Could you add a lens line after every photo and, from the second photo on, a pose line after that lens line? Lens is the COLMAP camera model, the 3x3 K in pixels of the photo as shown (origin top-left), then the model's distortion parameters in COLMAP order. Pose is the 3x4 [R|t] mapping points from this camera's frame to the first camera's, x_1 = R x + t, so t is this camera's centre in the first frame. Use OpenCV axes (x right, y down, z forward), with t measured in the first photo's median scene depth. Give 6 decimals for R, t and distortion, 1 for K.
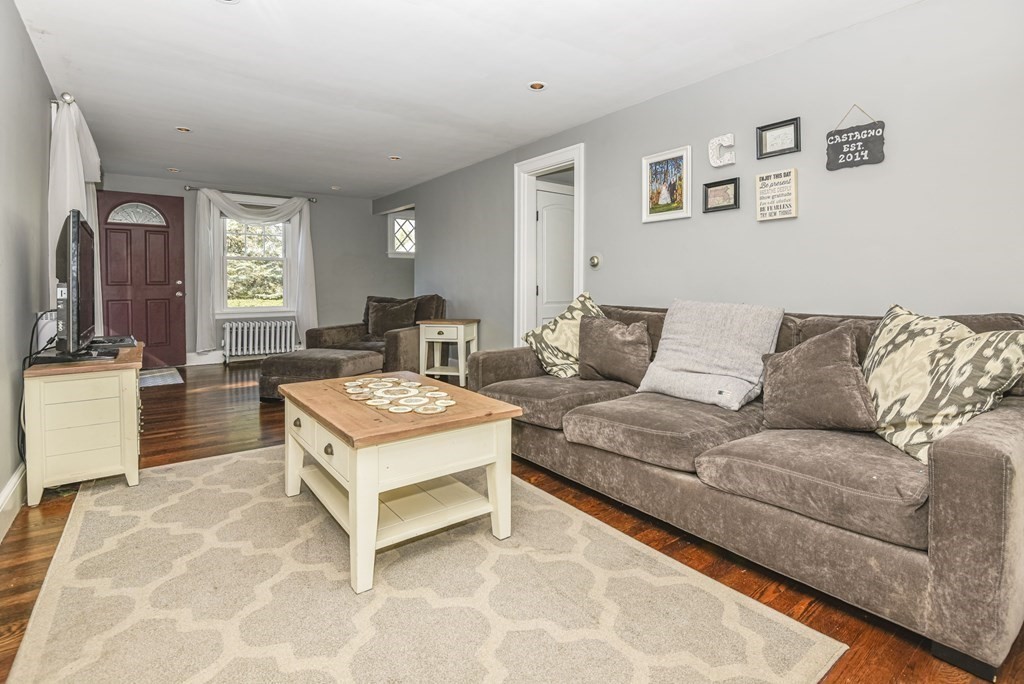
lens RADIAL K [[501.3, 0, 512.5], [0, 501.3, 288.1], [0, 0, 1]] dist [-0.017569, -0.001127]
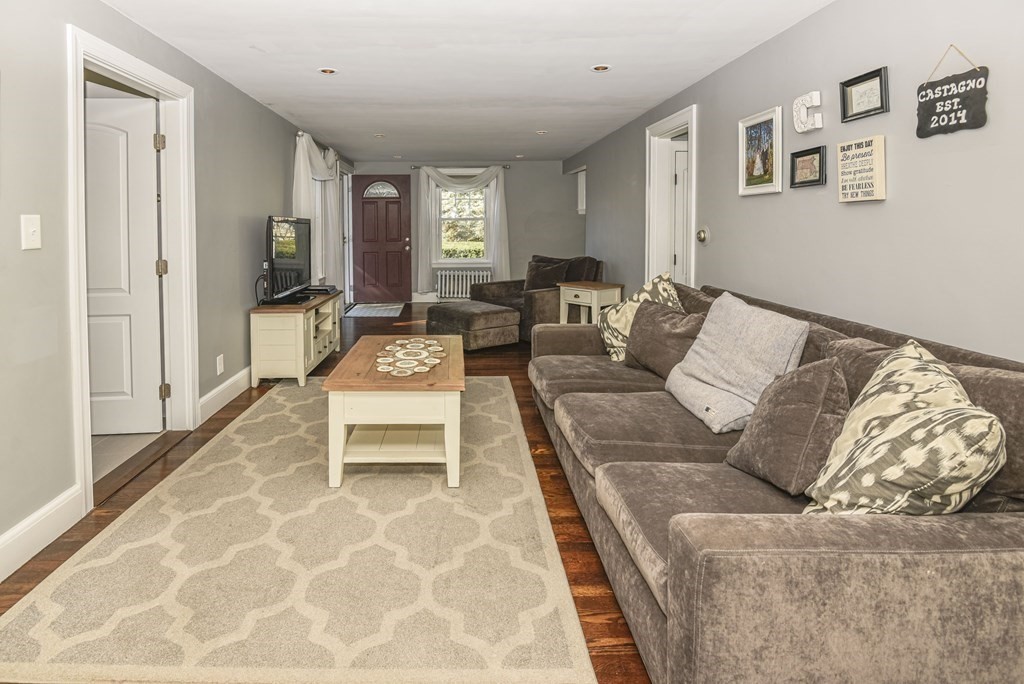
lens RADIAL K [[501.3, 0, 455.6], [0, 501.3, 233.6], [0, 0, 1]] dist [-0.017569, -0.001127]
pose [[0.800617, 0.011850, -0.599059, 0.484366], [-0.003717, 0.999883, 0.014810, -0.096728], [0.599165, -0.009630, 0.800568, 0.014985]]
